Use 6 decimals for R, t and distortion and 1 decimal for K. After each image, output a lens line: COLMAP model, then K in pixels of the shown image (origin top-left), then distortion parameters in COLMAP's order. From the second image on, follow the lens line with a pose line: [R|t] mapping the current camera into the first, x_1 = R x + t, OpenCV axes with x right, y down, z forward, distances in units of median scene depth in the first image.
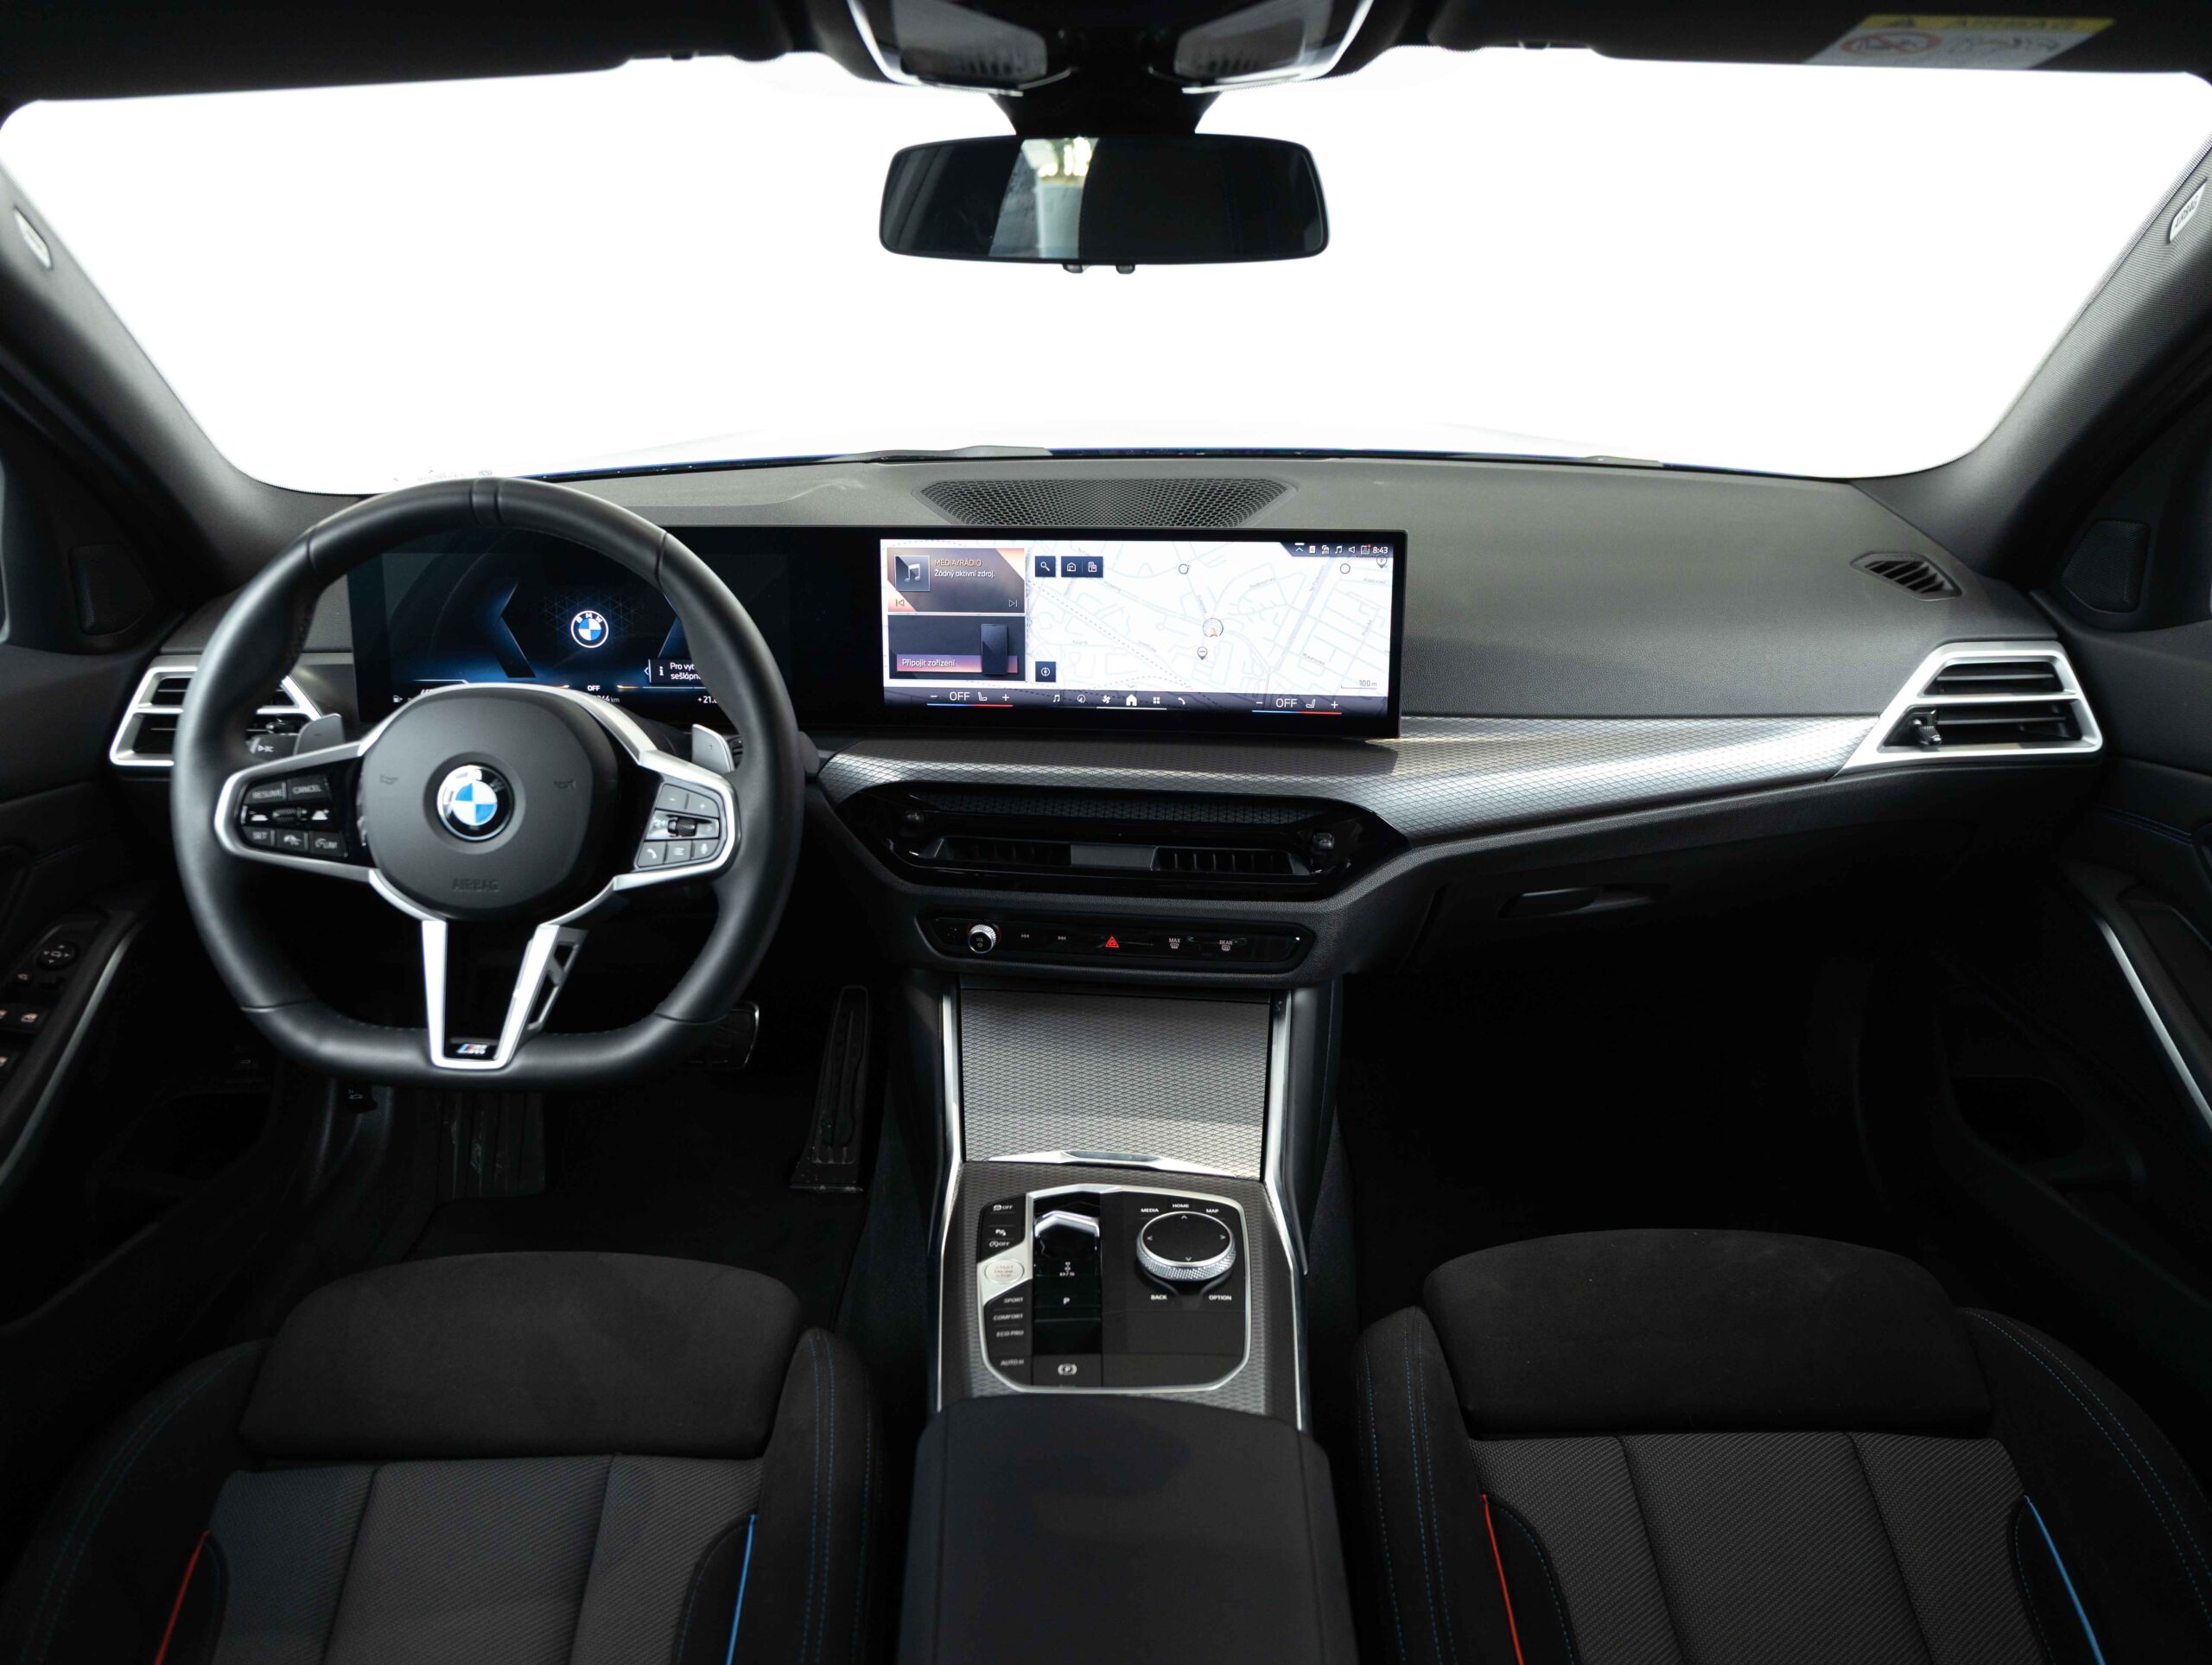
lens RADIAL K [[1641.1, 0, 1106.0], [0, 1641.1, 832.5], [0, 0, 1]] dist [-0.004066, -0.002658]
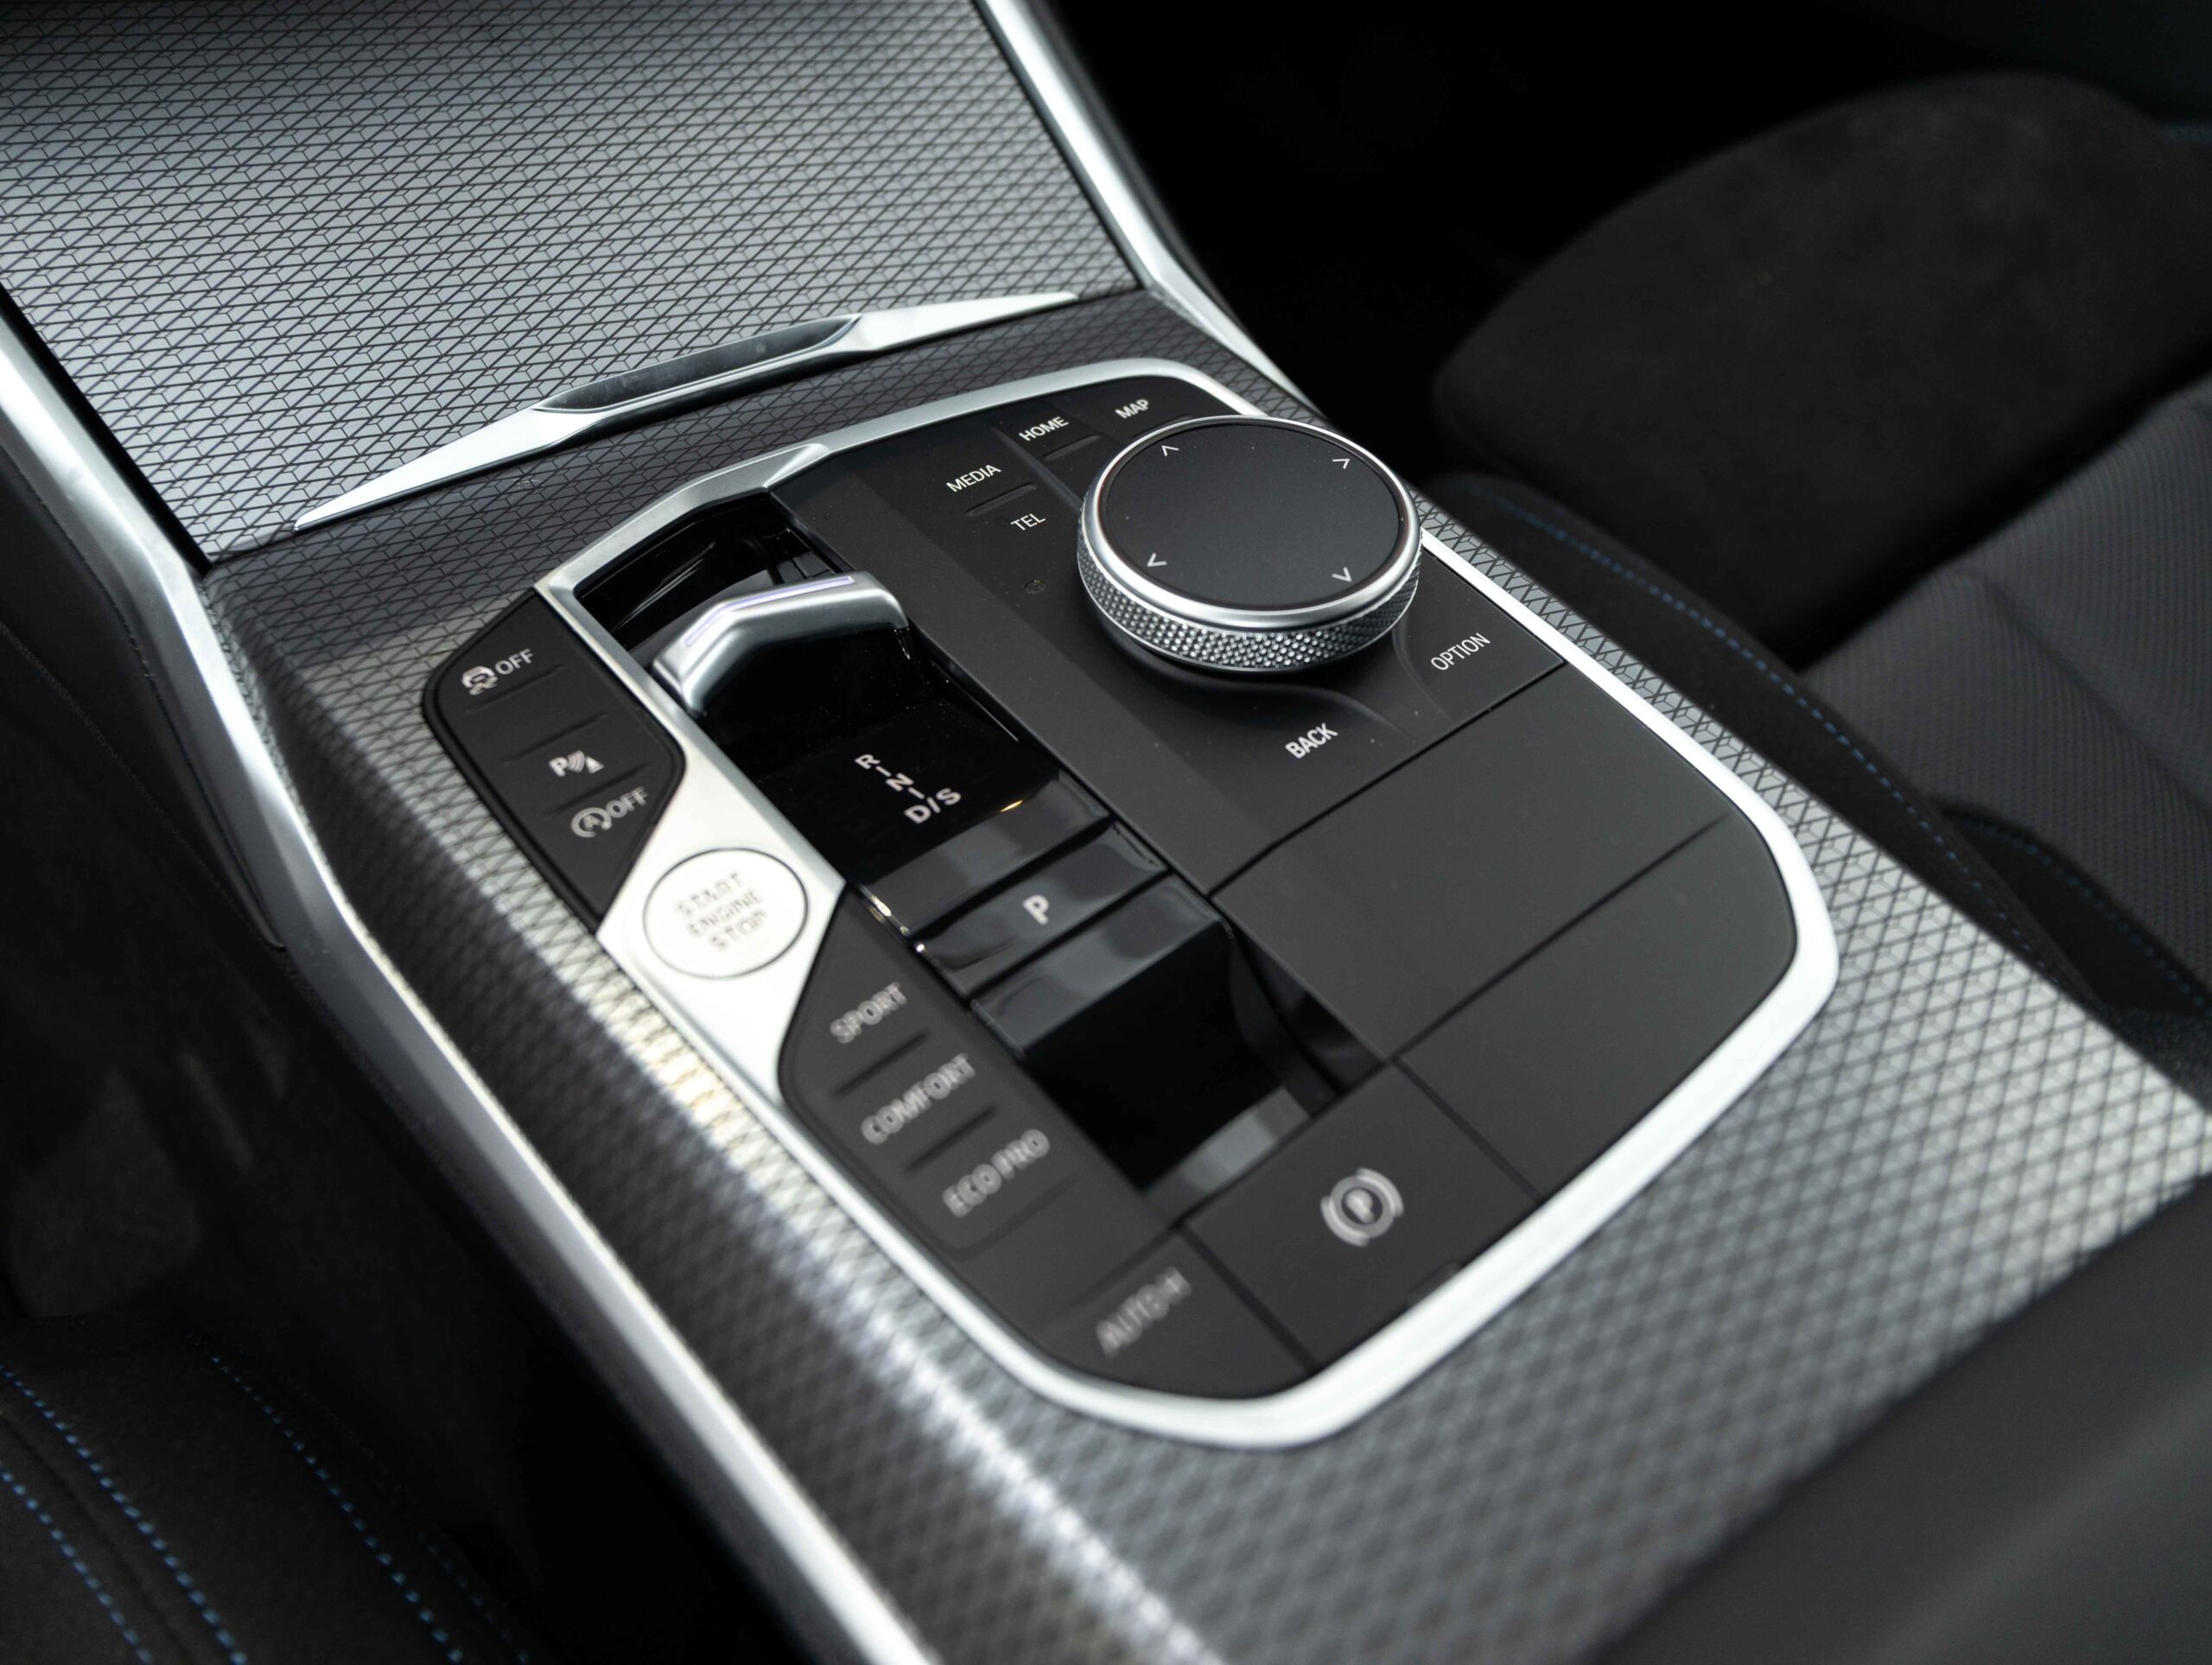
lens RADIAL K [[1571.0, 0, 1108.3], [0, 1571.0, 775.3], [0, 0, 1]] dist [-0.001241, 0.000064]
pose [[0.779103, -0.441227, 0.445328, -0.095778], [0.190095, 0.843202, 0.502866, 0.123220], [-0.597380, -0.307130, 0.740816, 0.681974]]
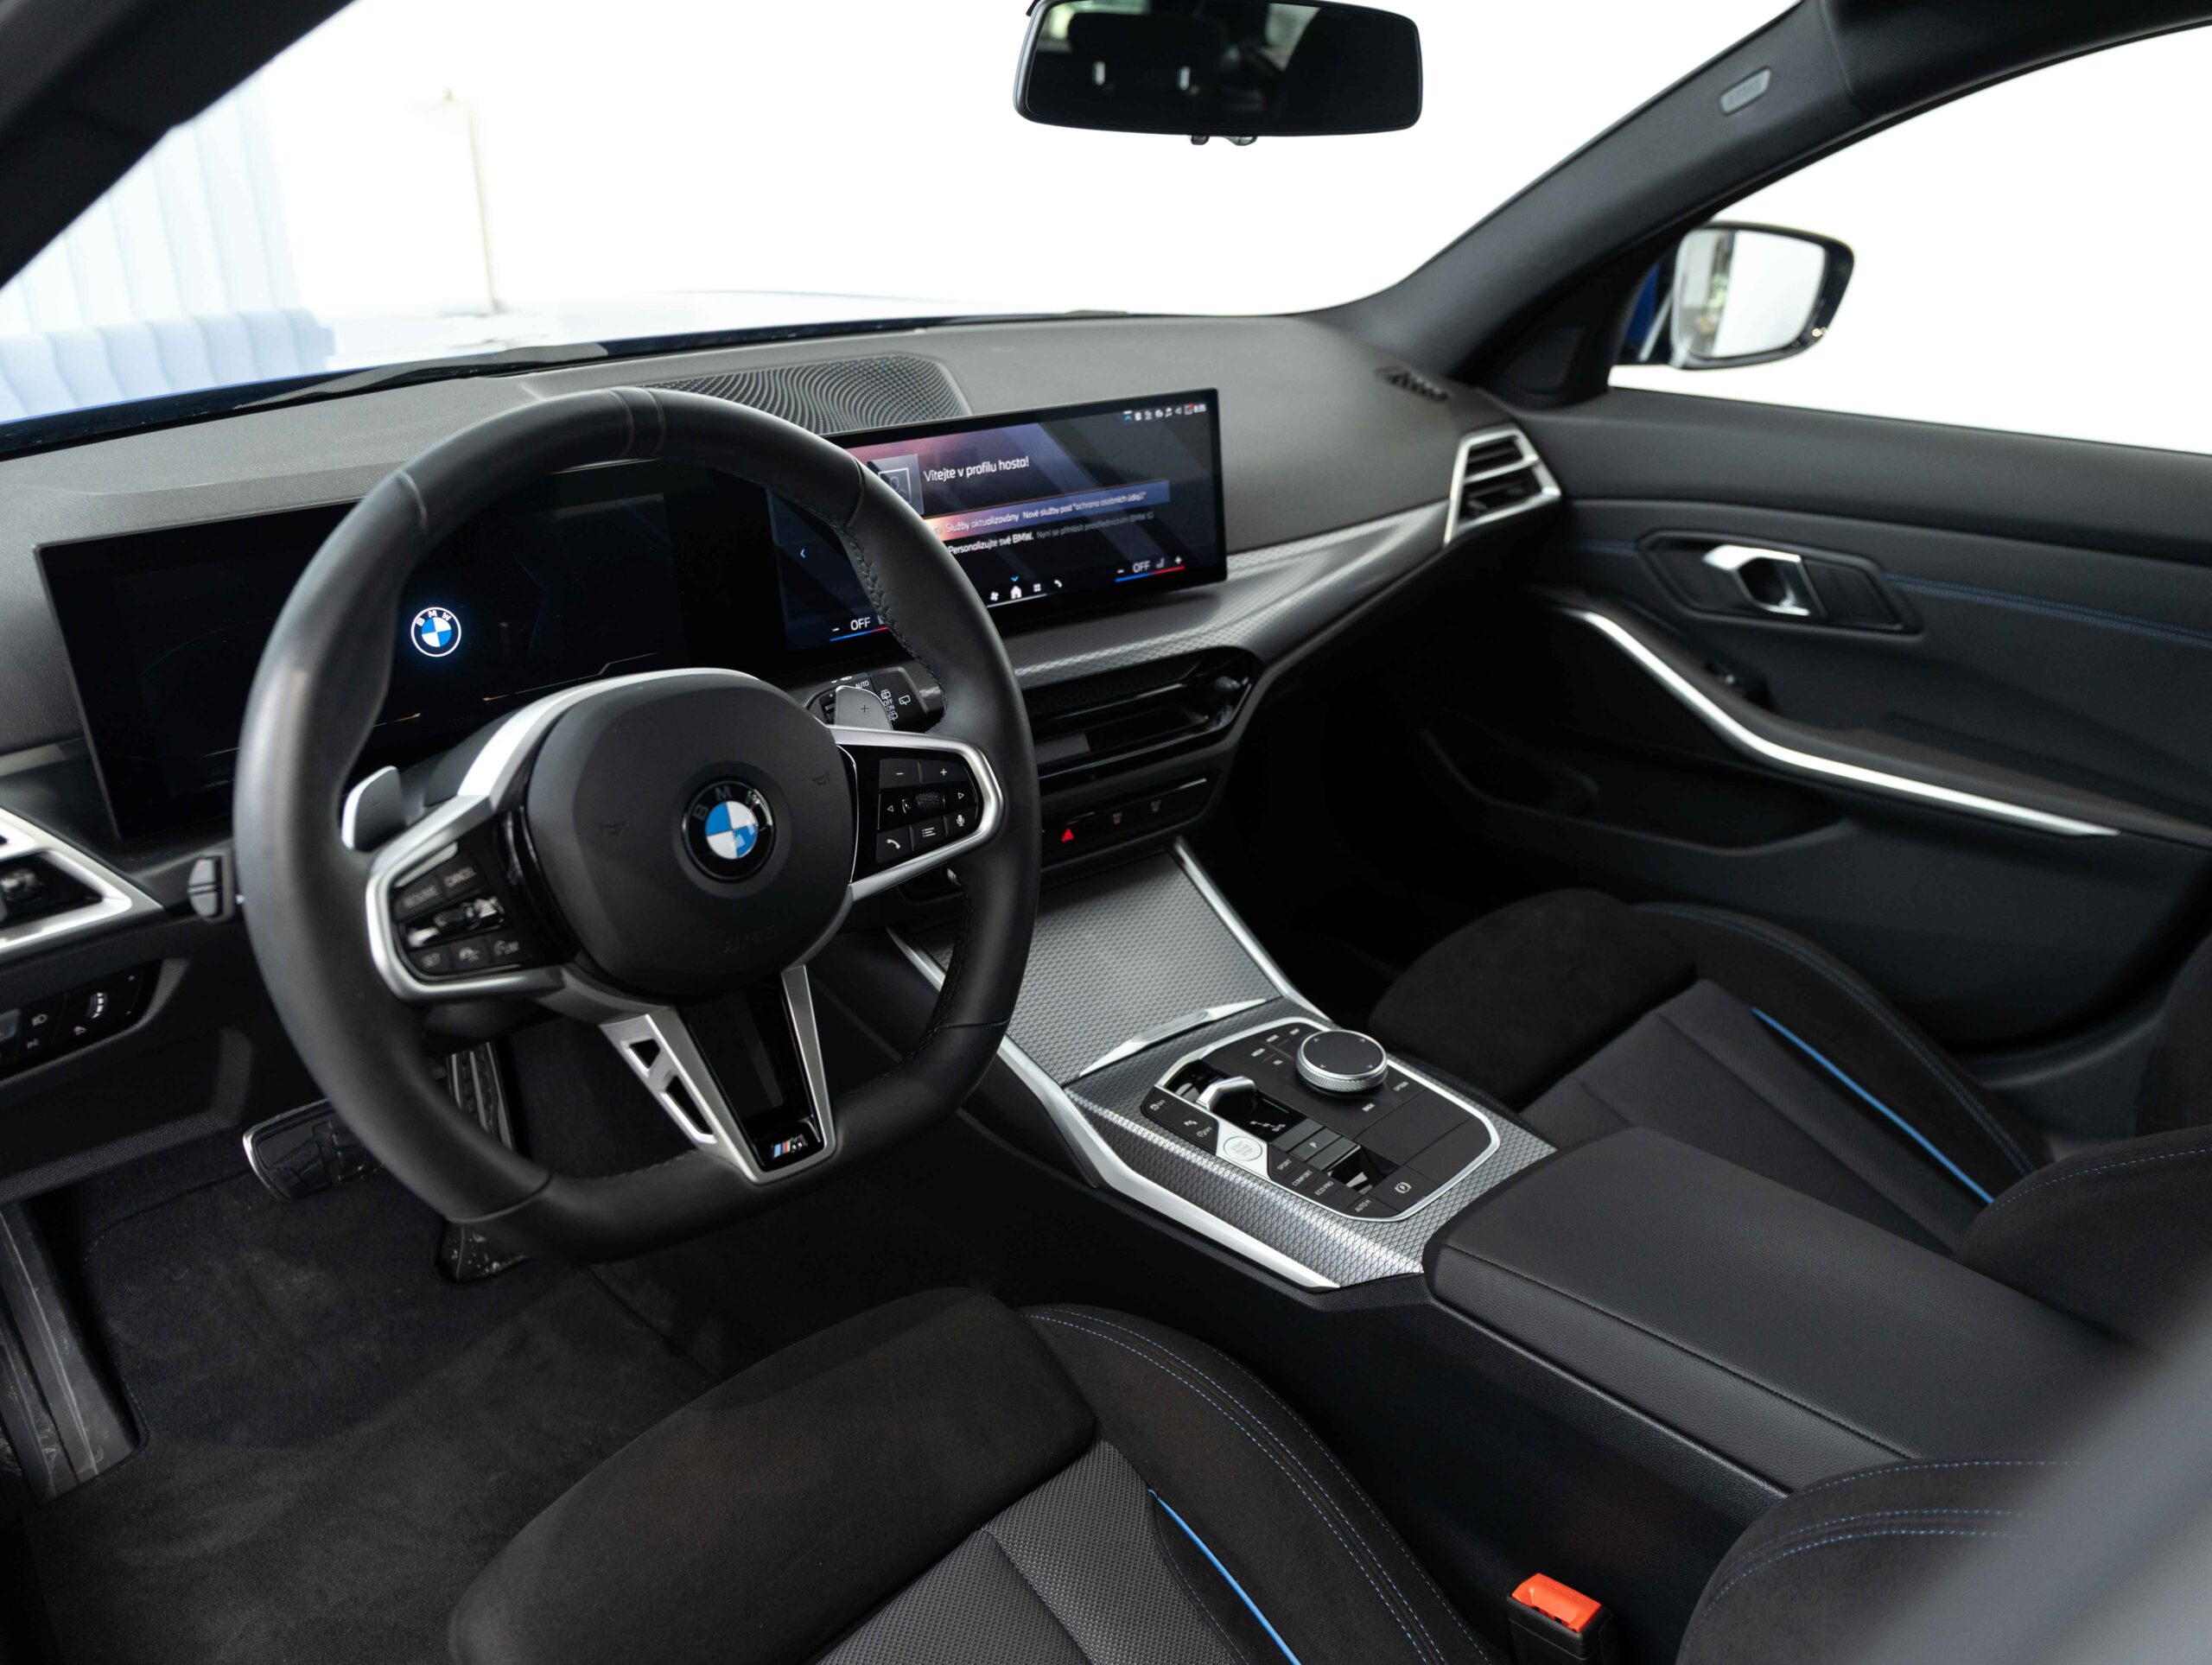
lens RADIAL K [[1610.7, 0, 1106.0], [0, 1610.7, 832.5], [0, 0, 1]] dist [0.024724, 0.004158]
pose [[0.705221, -0.279086, 0.651747, -0.619236], [0.220458, 0.960014, 0.172544, -0.098587], [-0.673841, 0.022001, 0.738549, 0.261602]]
